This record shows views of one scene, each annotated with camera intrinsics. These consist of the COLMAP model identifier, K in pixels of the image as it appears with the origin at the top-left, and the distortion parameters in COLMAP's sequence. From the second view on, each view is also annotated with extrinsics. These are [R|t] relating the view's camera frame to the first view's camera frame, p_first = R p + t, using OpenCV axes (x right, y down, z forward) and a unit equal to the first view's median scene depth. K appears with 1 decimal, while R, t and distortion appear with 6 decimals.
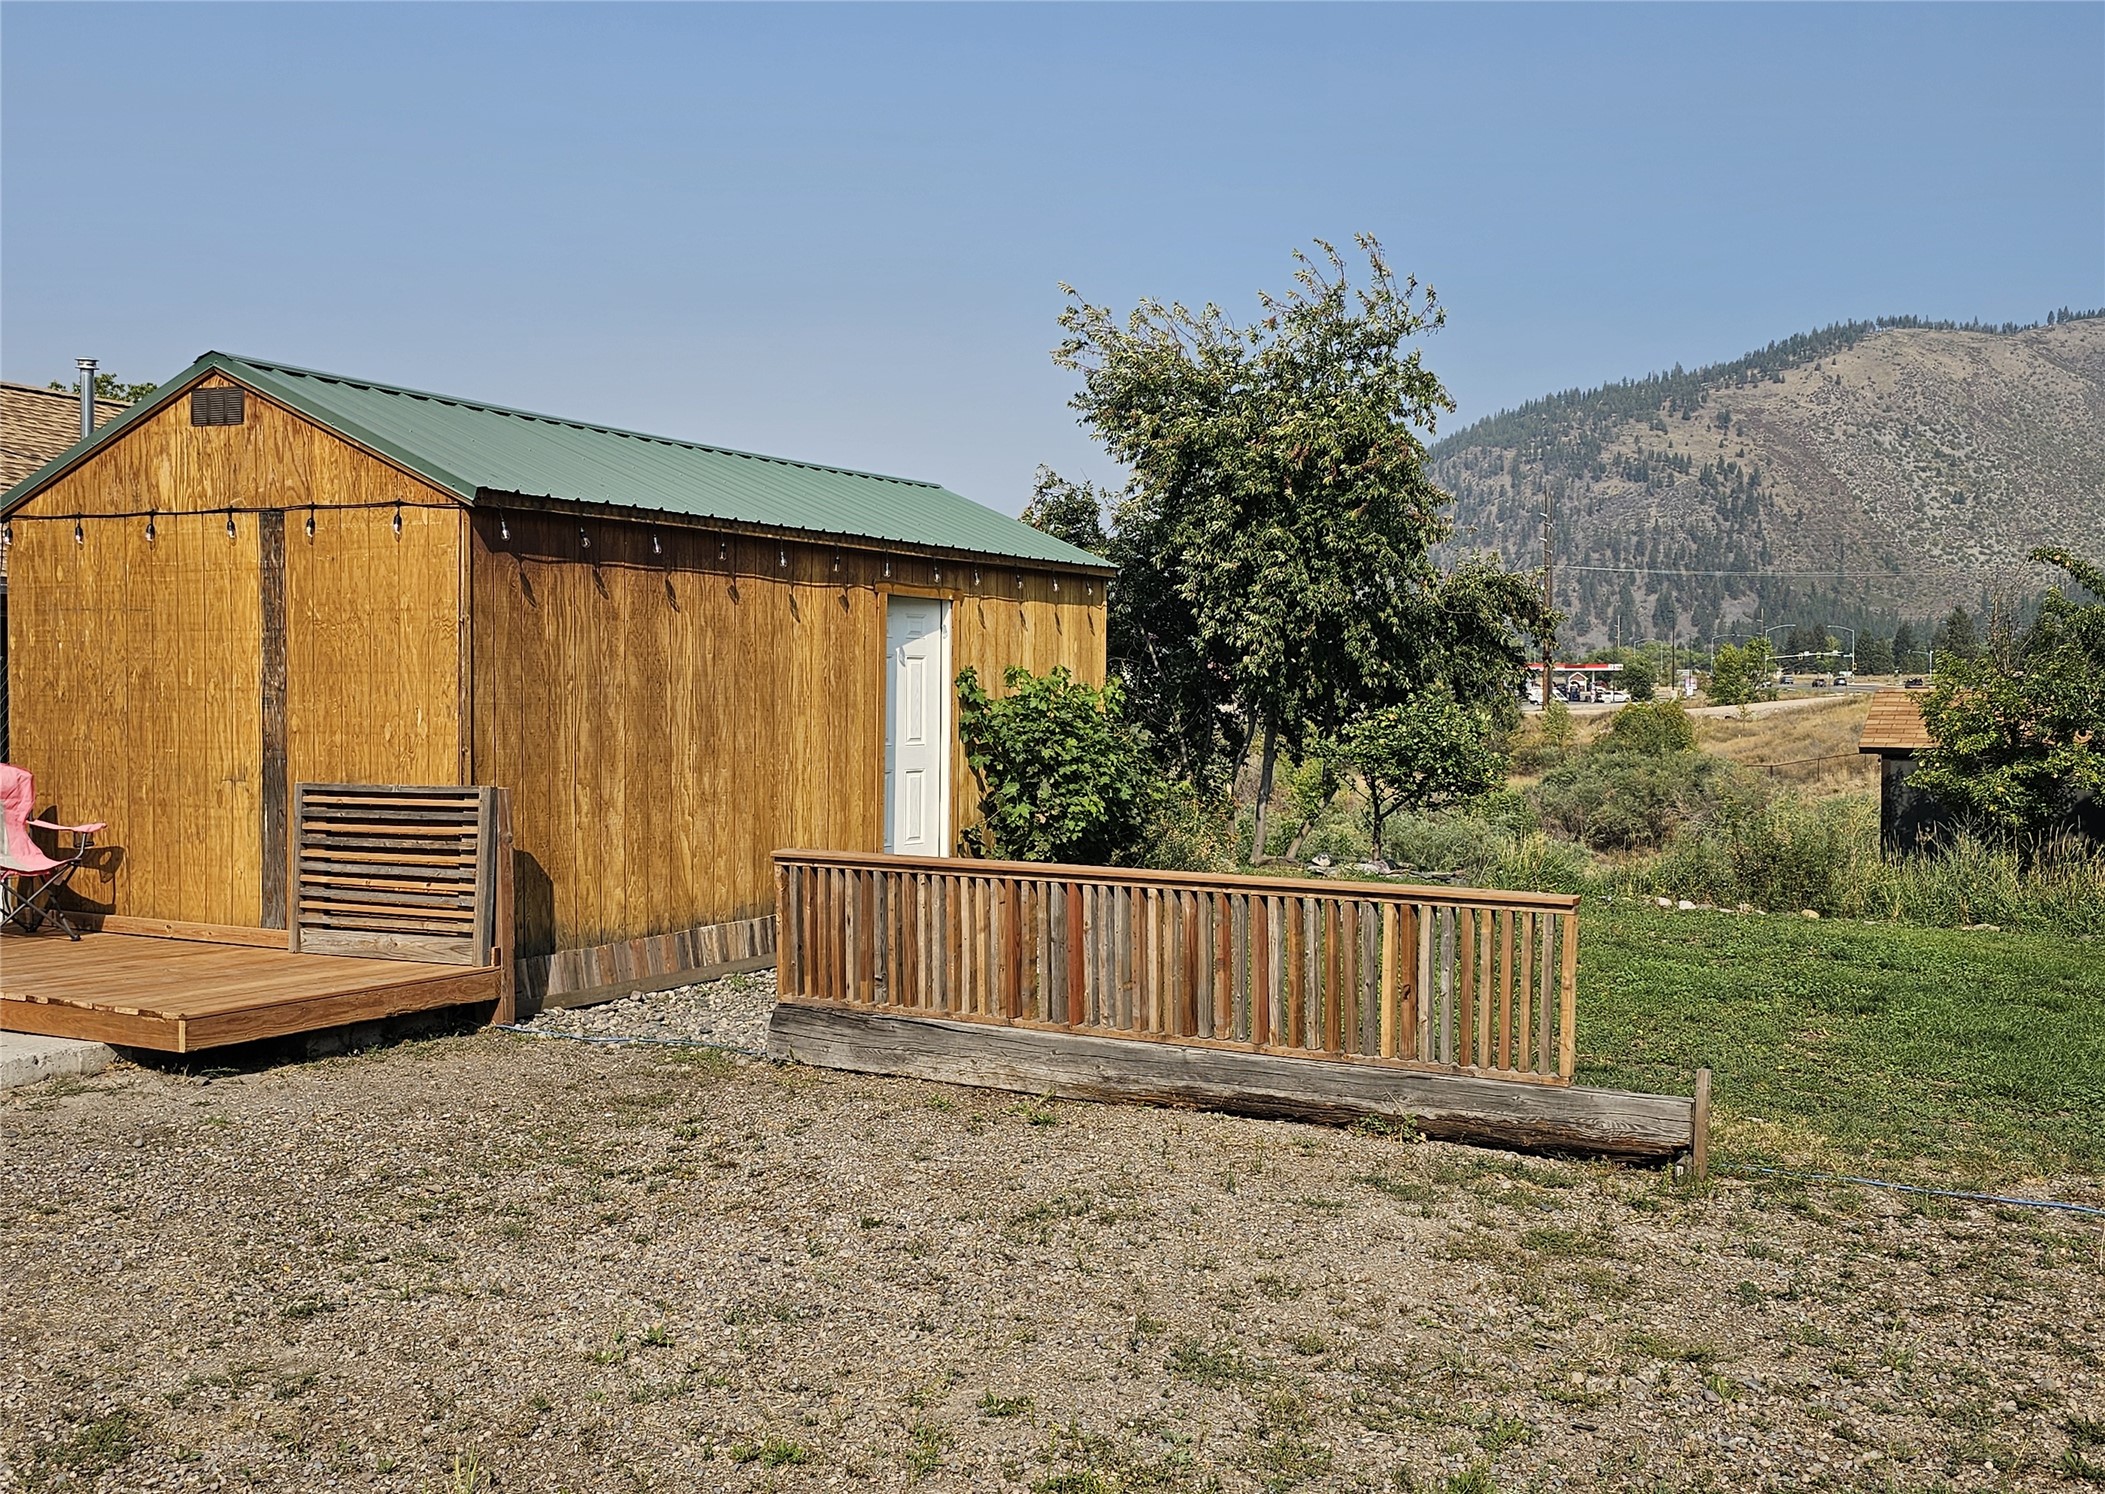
lens RADIAL K [[1977.9, 0, 1055.0], [0, 1977.9, 747.1], [0, 0, 1]] dist [0.082658, 0.000000]
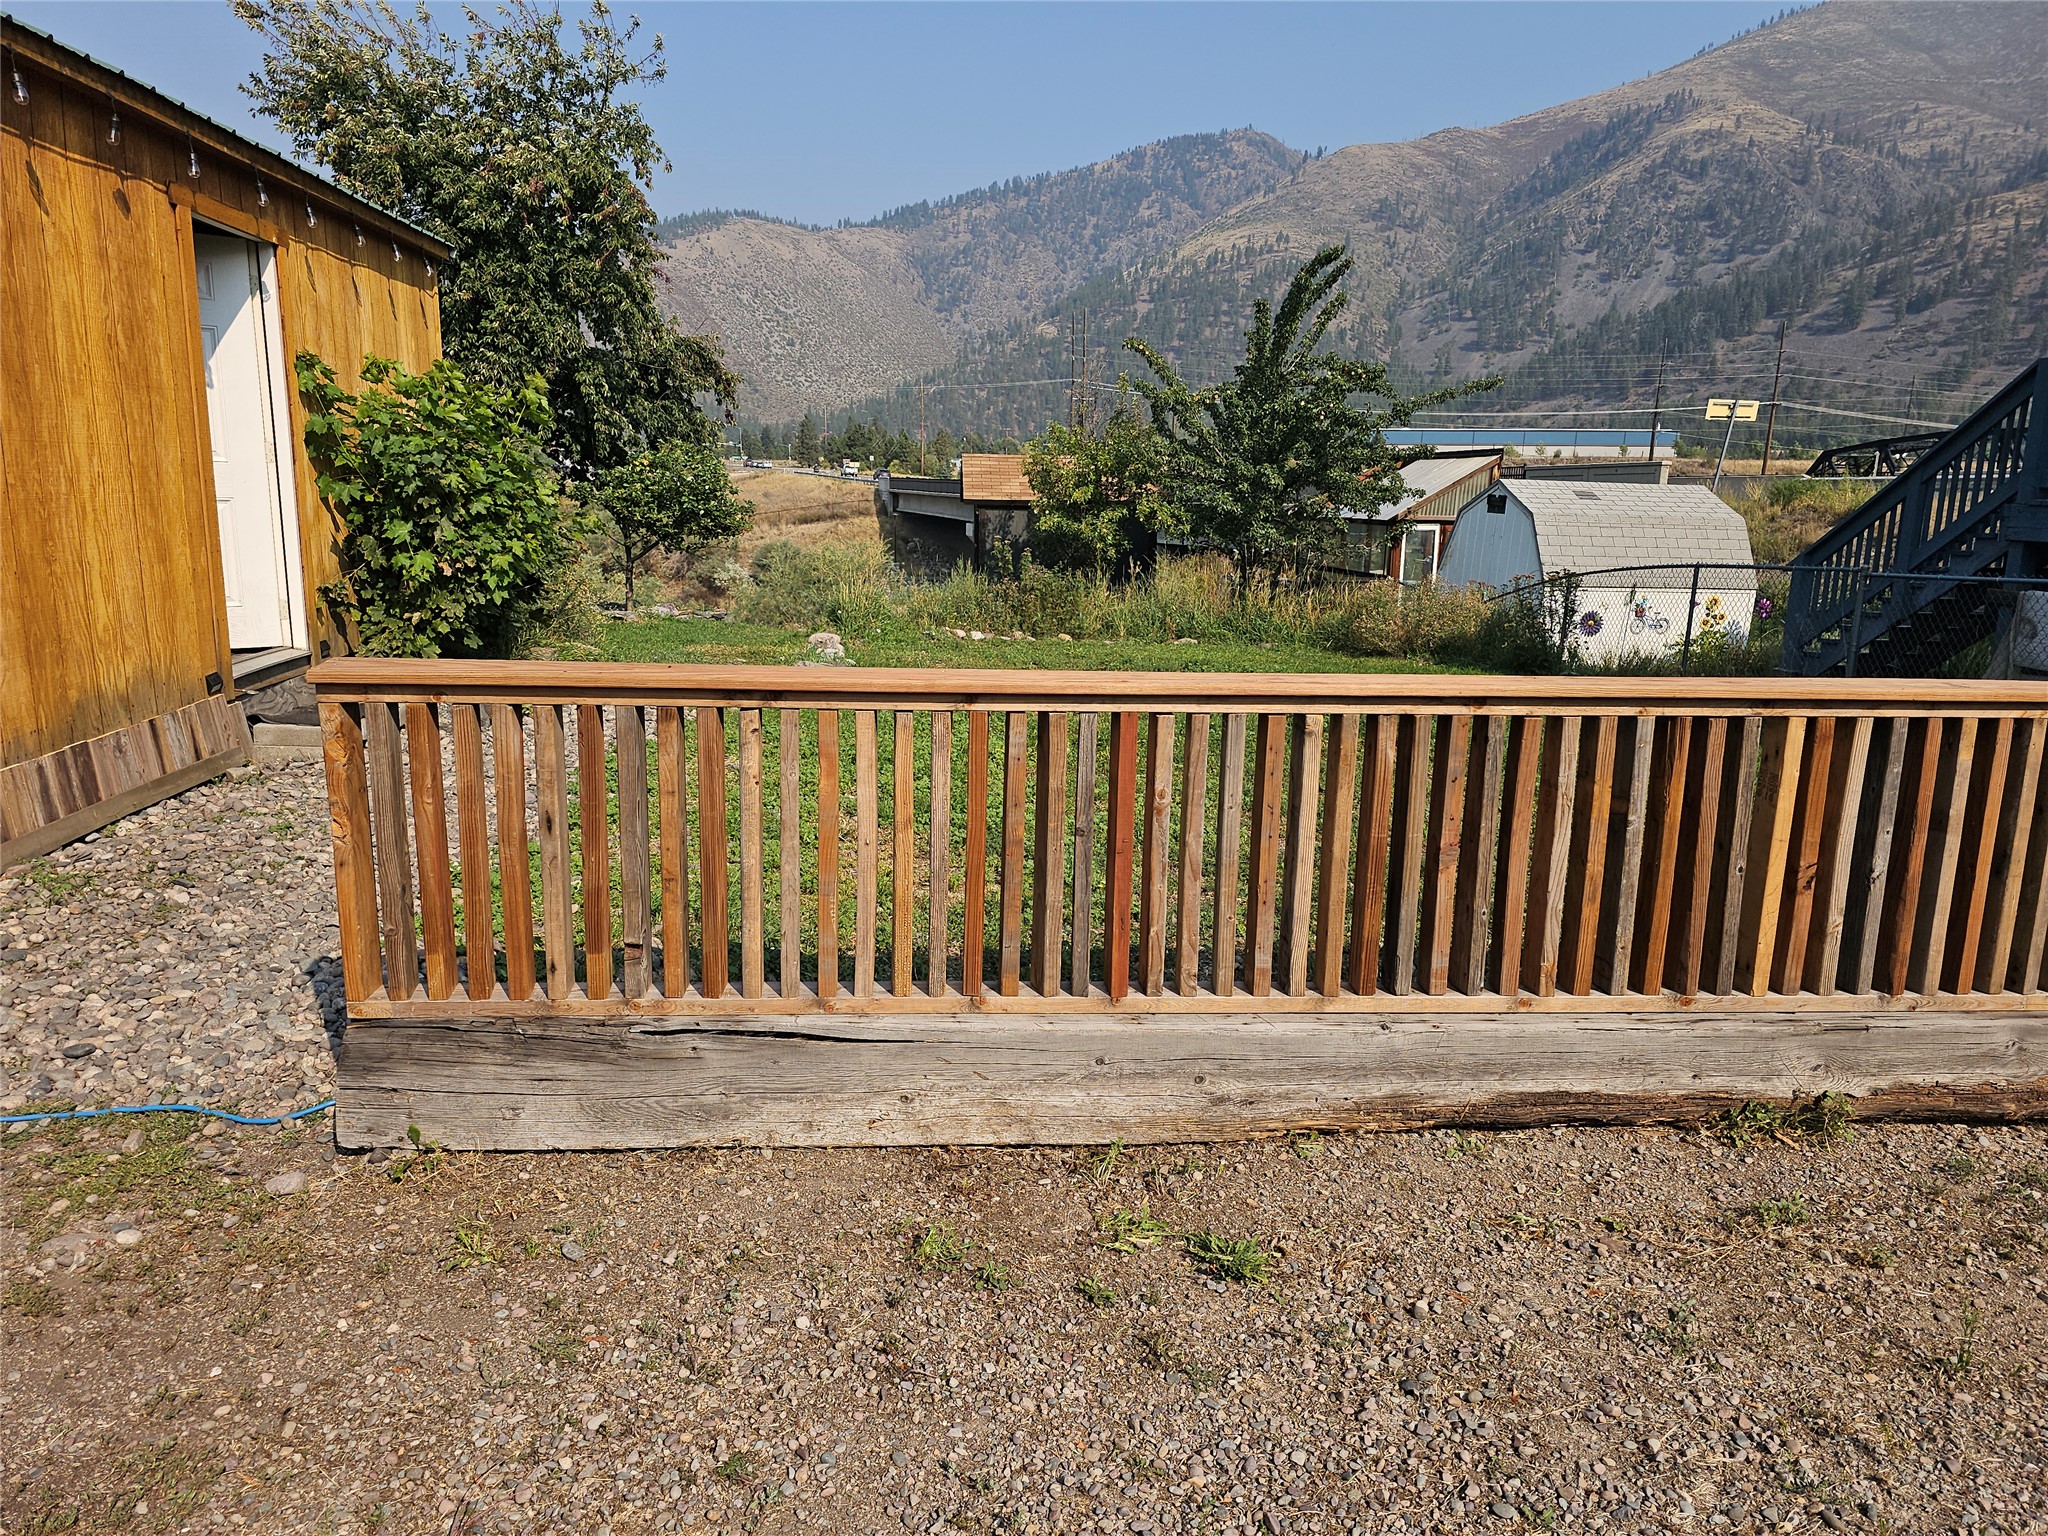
lens RADIAL K [[1377.8, 0, 1017.3], [0, 1377.8, 780.0], [0, 0, 1]] dist [0.007862, -0.006935]
pose [[0.836945, -0.102763, 0.537552, -0.121284], [-0.002890, 0.981370, 0.192105, 0.014900], [-0.547279, -0.162335, 0.821056, 0.478879]]
